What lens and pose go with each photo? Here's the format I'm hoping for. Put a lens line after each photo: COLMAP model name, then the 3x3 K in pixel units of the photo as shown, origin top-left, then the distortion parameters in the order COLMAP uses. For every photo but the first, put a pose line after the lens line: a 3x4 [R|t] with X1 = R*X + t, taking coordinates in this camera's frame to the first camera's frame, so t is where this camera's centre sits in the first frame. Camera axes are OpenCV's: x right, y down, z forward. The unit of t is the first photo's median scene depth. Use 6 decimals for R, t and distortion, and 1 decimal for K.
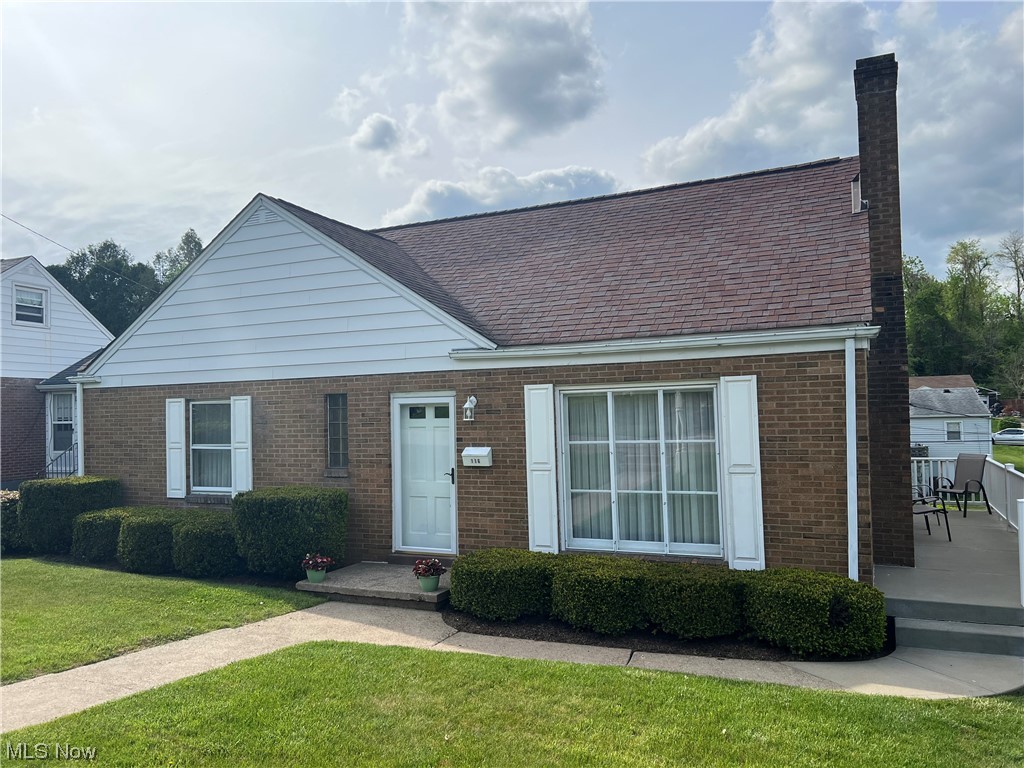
lens RADIAL K [[775.5, 0, 513.2], [0, 775.5, 388.1], [0, 0, 1]] dist [0.061146, -0.035650]
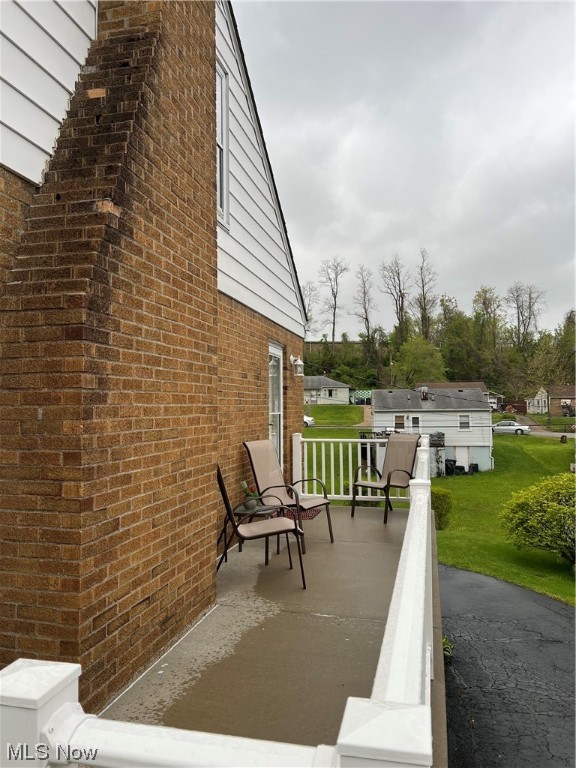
lens RADIAL K [[581.6, 0, 286.1], [0, 581.6, 381.8], [0, 0, 1]] dist [0.061146, -0.035650]
pose [[0.982500, 0.021774, 0.184988, 0.068440], [-0.018505, 0.999641, -0.019381, 0.008602], [-0.185343, 0.015619, 0.982550, 0.088278]]
